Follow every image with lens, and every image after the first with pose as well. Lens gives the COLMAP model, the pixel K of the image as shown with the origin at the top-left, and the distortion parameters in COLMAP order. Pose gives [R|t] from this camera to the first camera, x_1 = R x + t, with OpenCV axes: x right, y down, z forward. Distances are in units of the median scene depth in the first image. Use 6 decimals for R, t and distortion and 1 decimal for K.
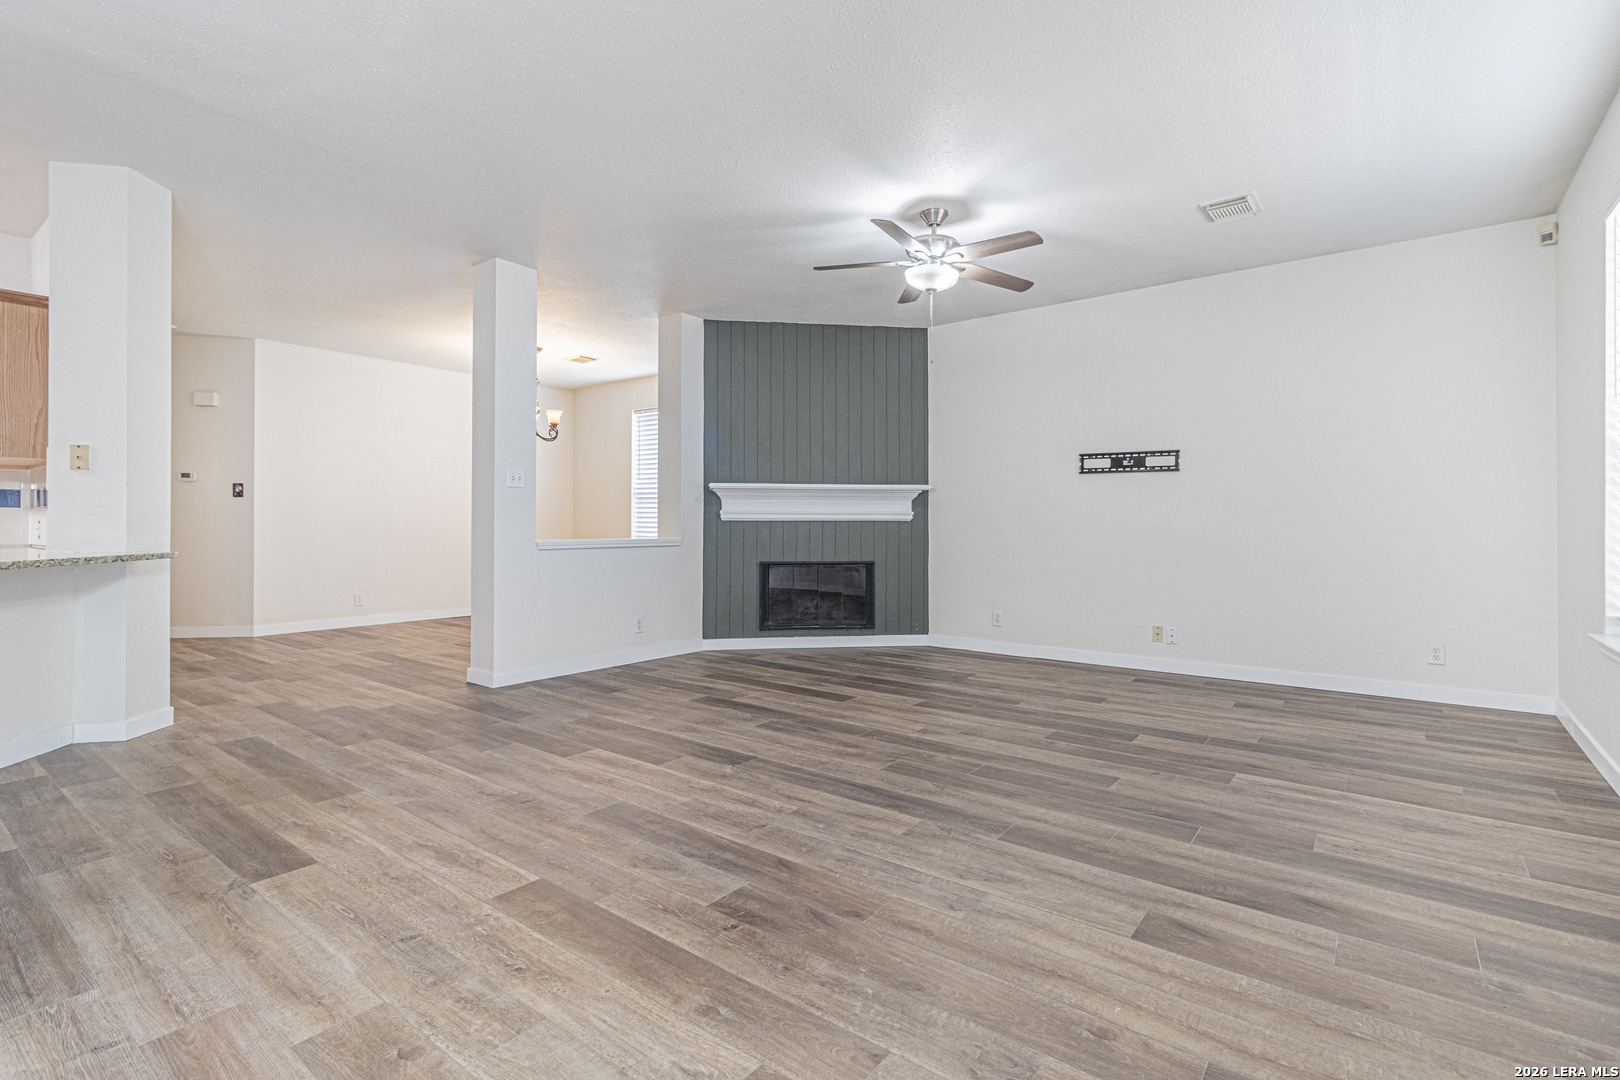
lens RADIAL K [[756.1, 0, 835.3], [0, 756.1, 519.7], [0, 0, 1]] dist [0.004254, 0.001355]
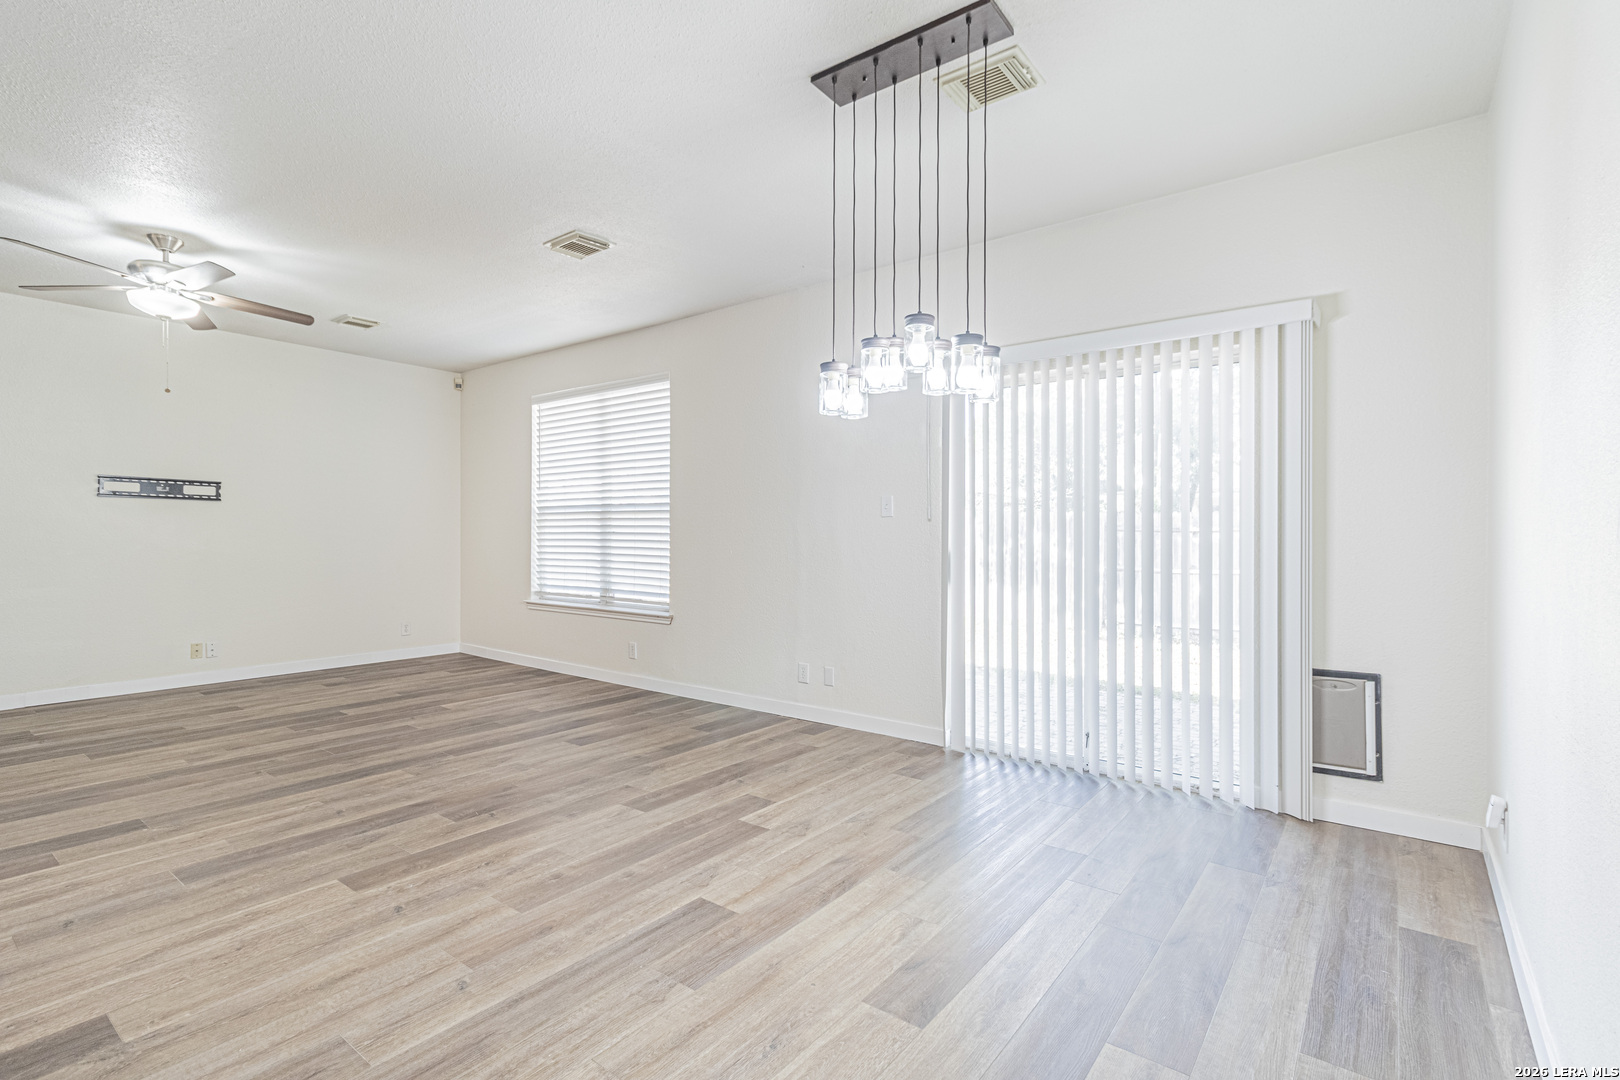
lens RADIAL K [[756.1, 0, 816.6], [0, 756.1, 535.3], [0, 0, 1]] dist [0.004254, 0.001355]
pose [[0.003100, -0.002452, 0.999992, -1.291882], [-0.010683, 0.999940, 0.002485, -0.050713], [-0.999938, -0.010691, 0.003074, 0.228643]]
